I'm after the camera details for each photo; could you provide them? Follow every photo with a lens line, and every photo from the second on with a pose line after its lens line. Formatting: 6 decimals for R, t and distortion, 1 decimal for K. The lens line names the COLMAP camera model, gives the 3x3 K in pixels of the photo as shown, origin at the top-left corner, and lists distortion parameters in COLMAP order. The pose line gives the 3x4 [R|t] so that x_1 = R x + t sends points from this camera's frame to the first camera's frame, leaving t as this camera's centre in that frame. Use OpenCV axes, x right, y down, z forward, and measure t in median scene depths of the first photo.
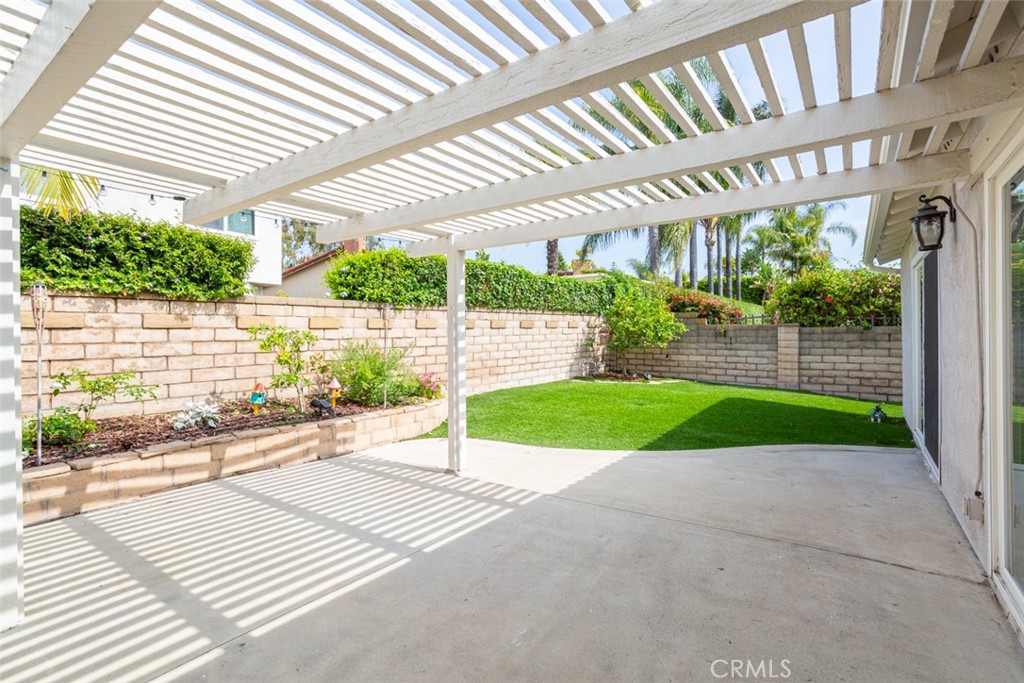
lens RADIAL K [[494.9, 0, 515.1], [0, 494.9, 336.1], [0, 0, 1]] dist [-0.054513, 0.034458]
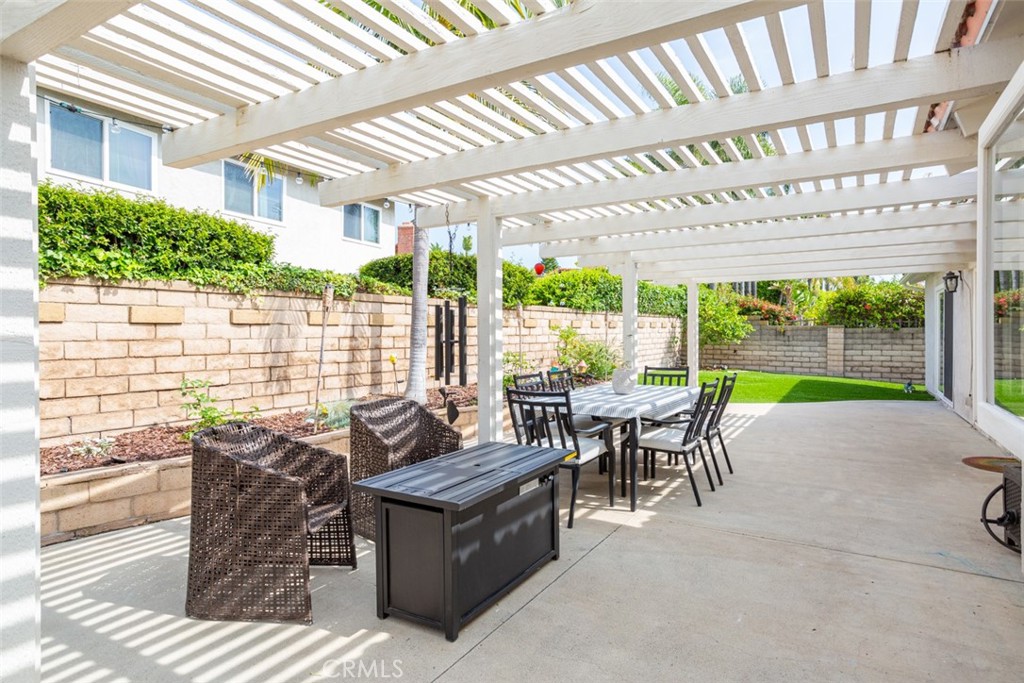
lens RADIAL K [[584.7, 0, 525.7], [0, 584.7, 342.3], [0, 0, 1]] dist [-0.002362, 0.000128]
pose [[0.994442, 0.003013, 0.105240, -0.407993], [-0.004023, 0.999948, 0.009379, 0.007754], [-0.105207, -0.009750, 0.994403, -0.435317]]
